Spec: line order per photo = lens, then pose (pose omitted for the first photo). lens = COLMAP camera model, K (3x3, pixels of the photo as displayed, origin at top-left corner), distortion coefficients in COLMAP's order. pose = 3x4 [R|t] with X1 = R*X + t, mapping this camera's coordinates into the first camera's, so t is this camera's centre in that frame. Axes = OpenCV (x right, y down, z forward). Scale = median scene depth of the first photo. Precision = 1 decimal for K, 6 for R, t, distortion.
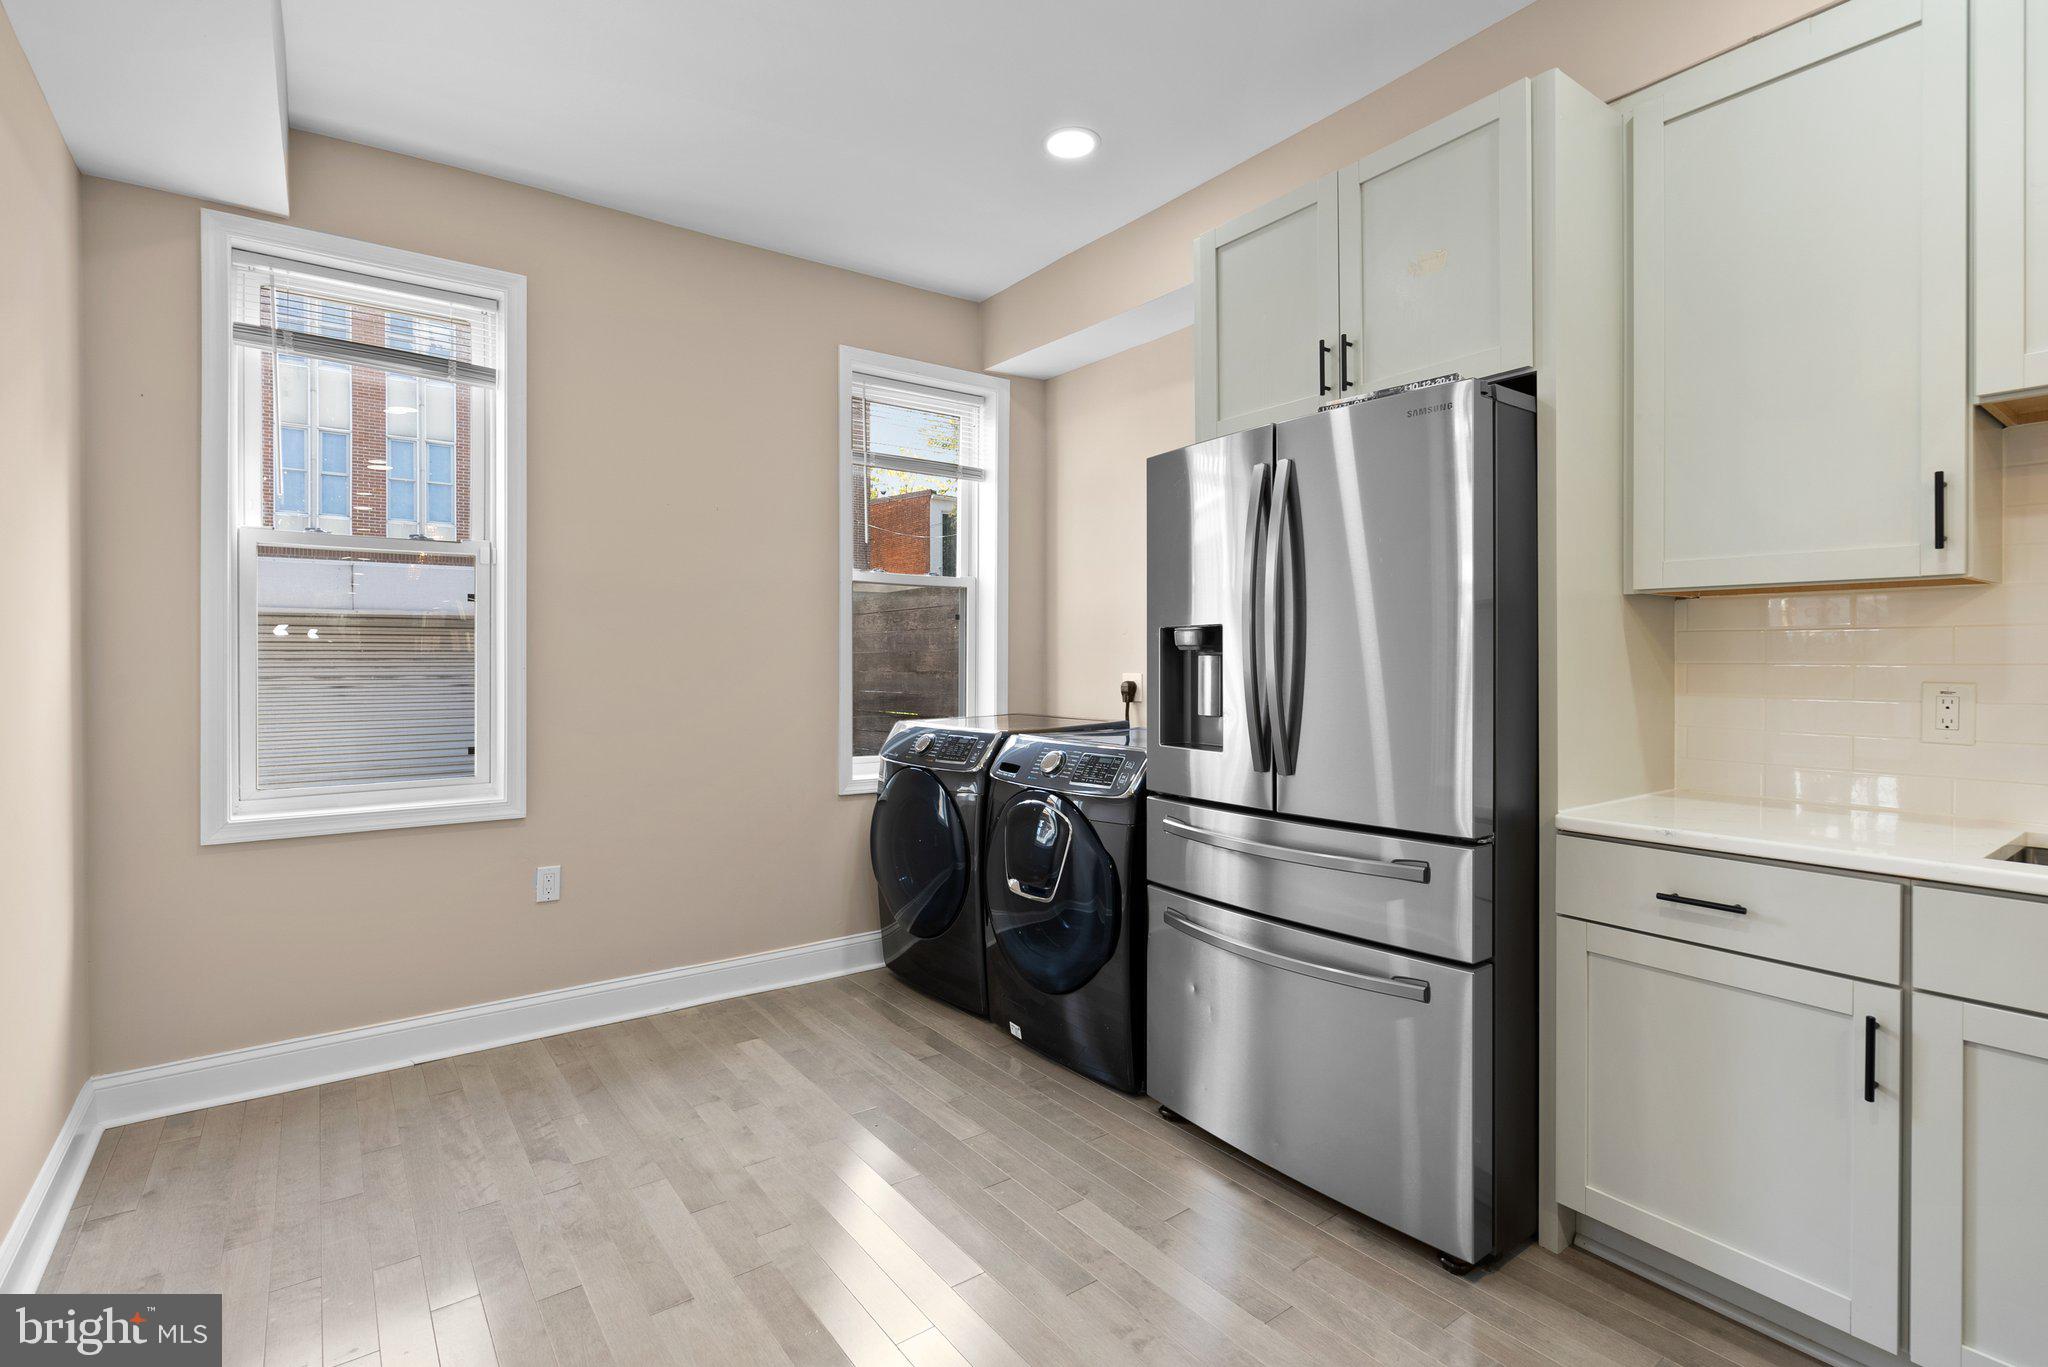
lens RADIAL K [[938.3, 0, 998.4], [0, 938.3, 661.7], [0, 0, 1]] dist [-0.003646, 0.002840]
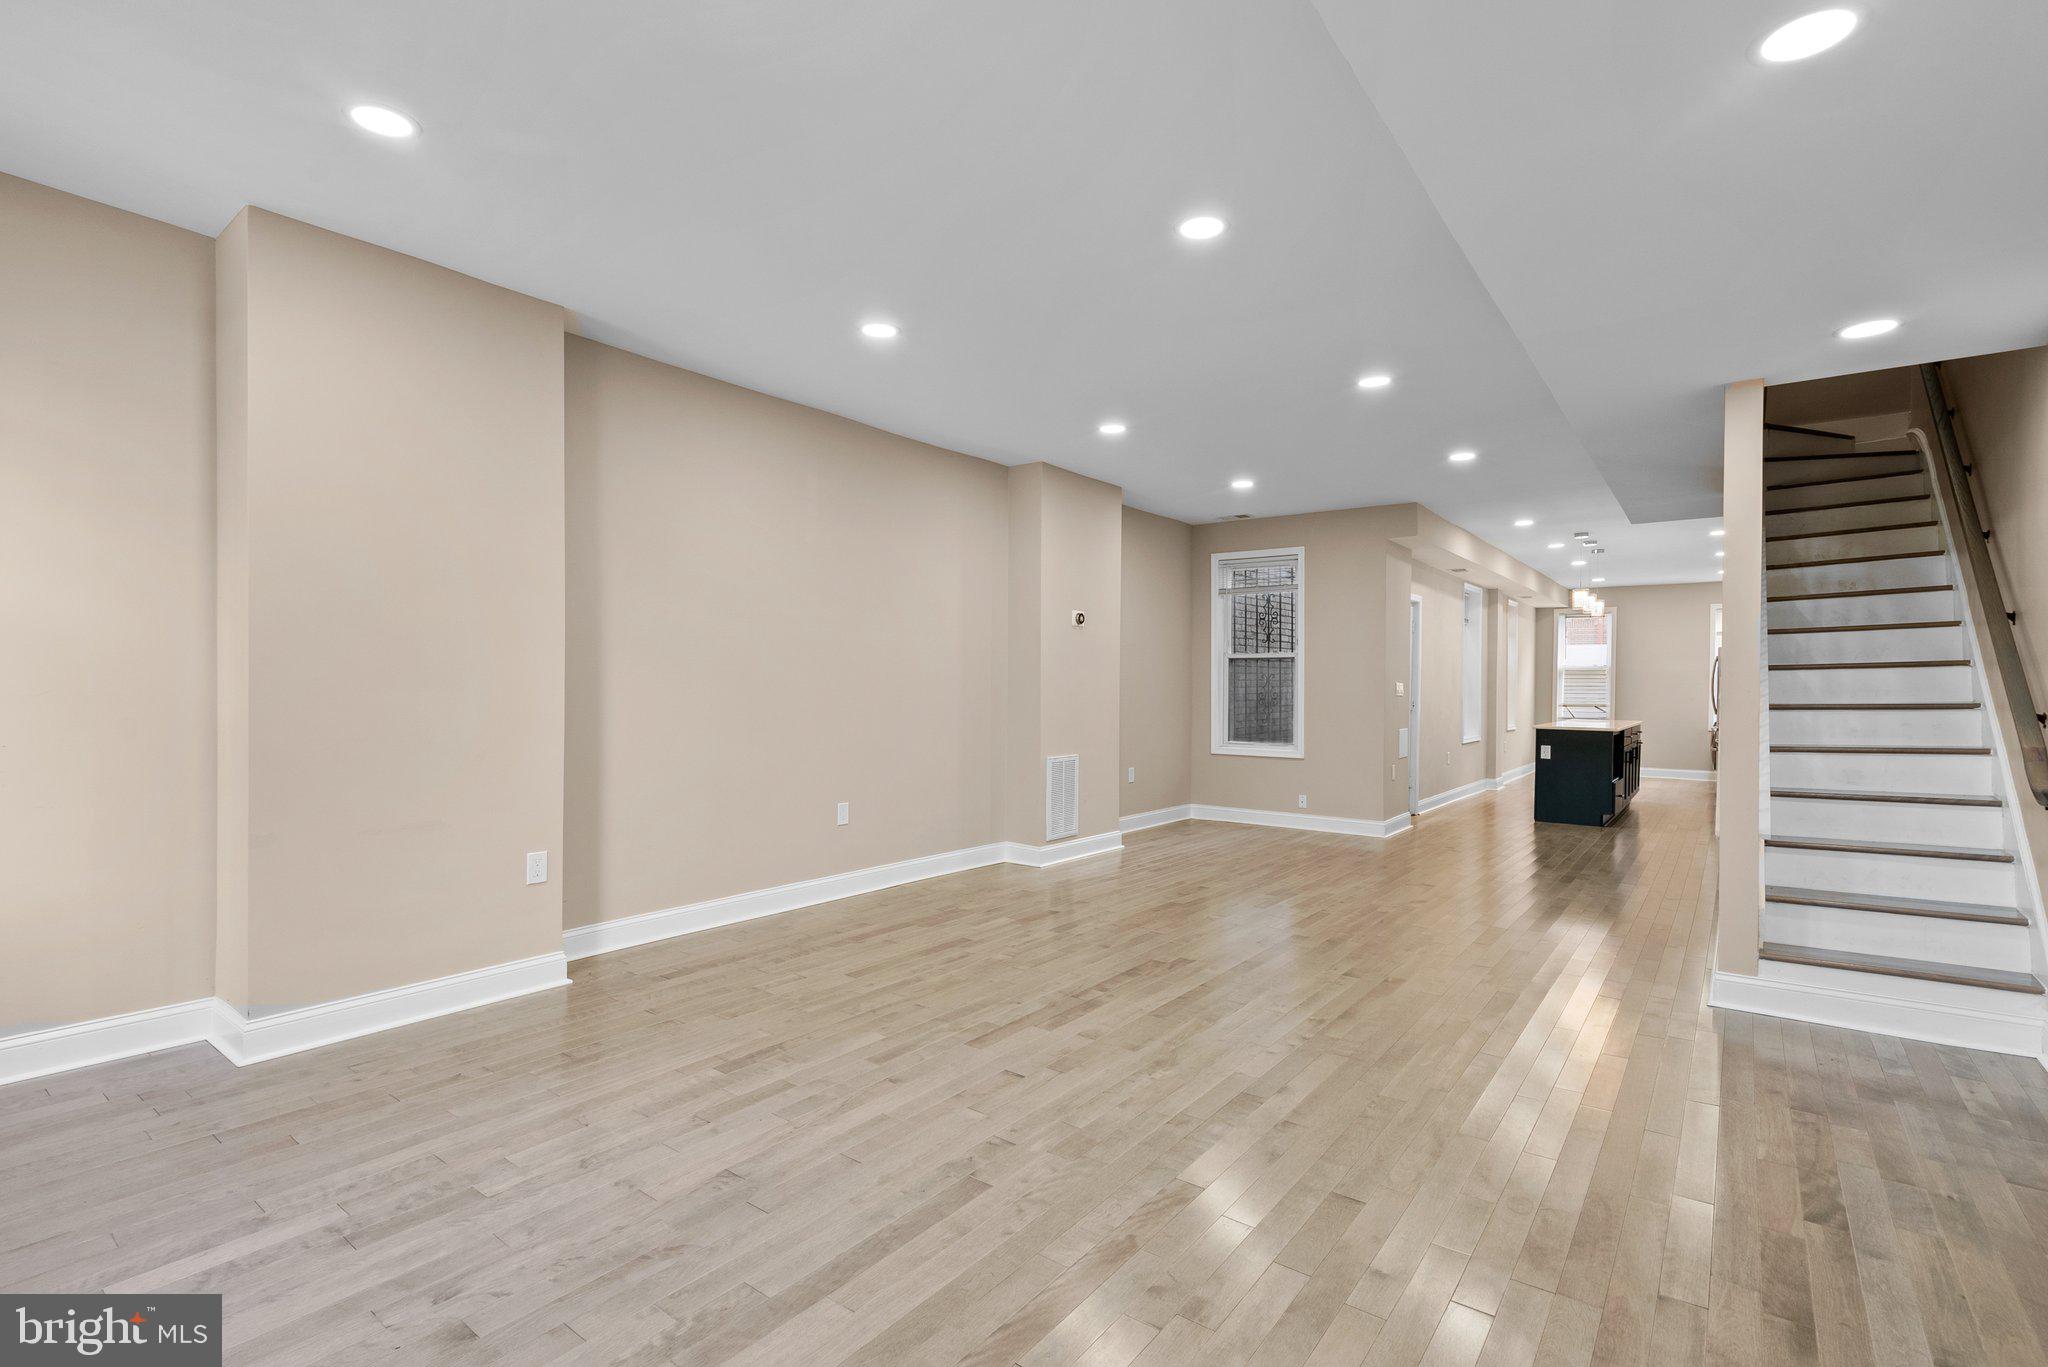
lens RADIAL K [[938.3, 0, 1009.8], [0, 938.3, 693.5], [0, 0, 1]] dist [-0.003646, 0.002840]
pose [[0.263855, 0.011917, -0.964489, 3.630807], [-0.011382, 0.999893, 0.009241, -0.004156], [0.964495, 0.008539, 0.263962, -3.543434]]
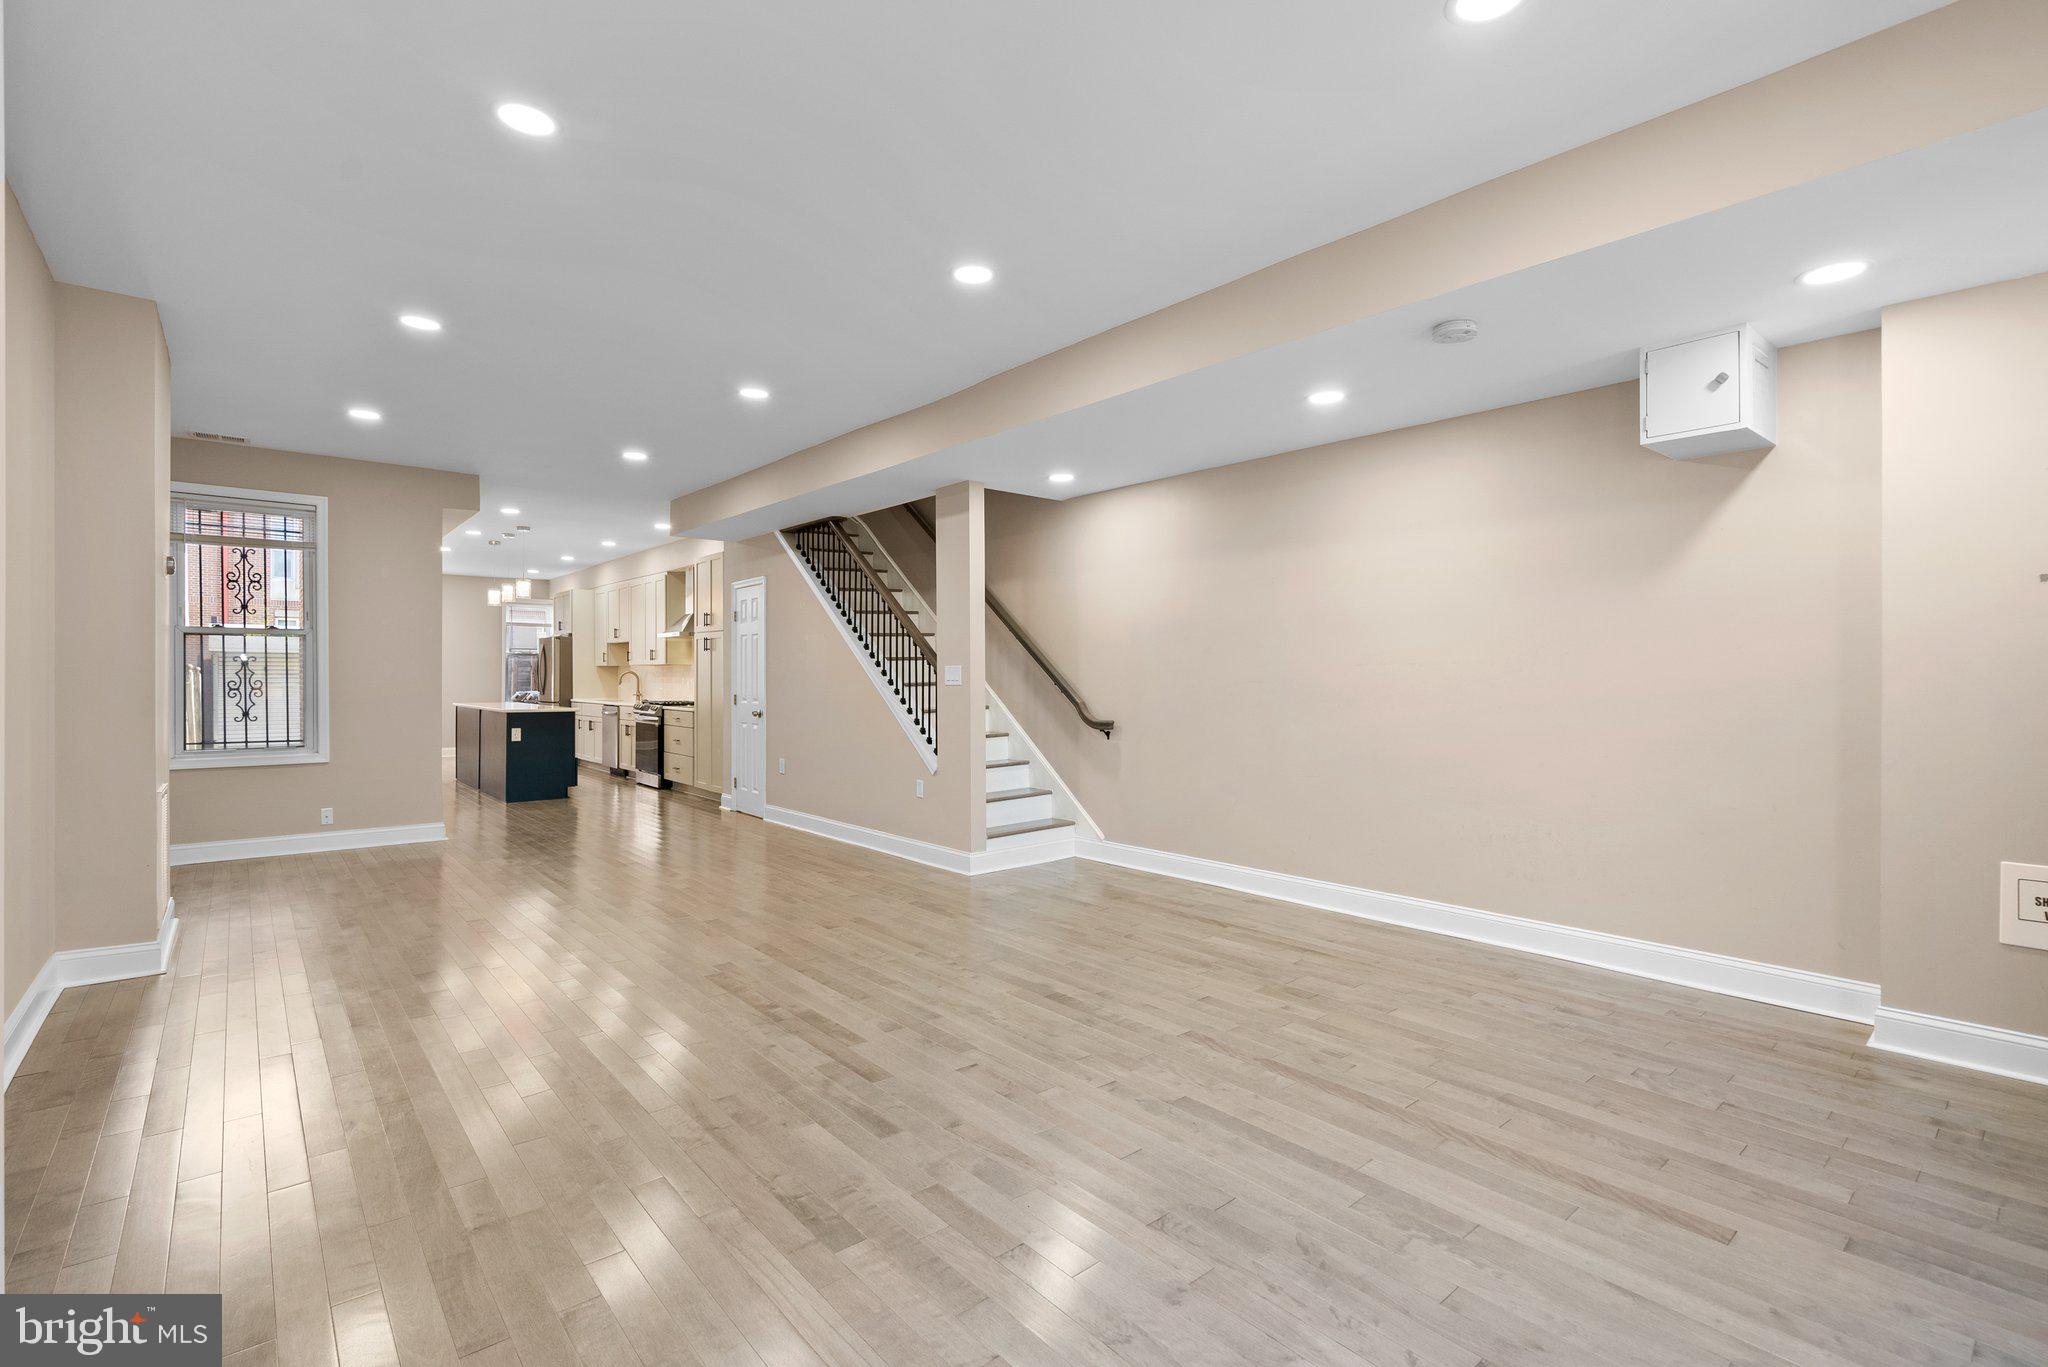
lens RADIAL K [[938.3, 0, 994.0], [0, 938.3, 677.2], [0, 0, 1]] dist [-0.003646, 0.002840]
pose [[0.999110, 0.002775, 0.042092, 2.498296], [-0.002709, 0.999995, -0.001644, 0.001836], [-0.042096, 0.001528, 0.999112, -4.377955]]
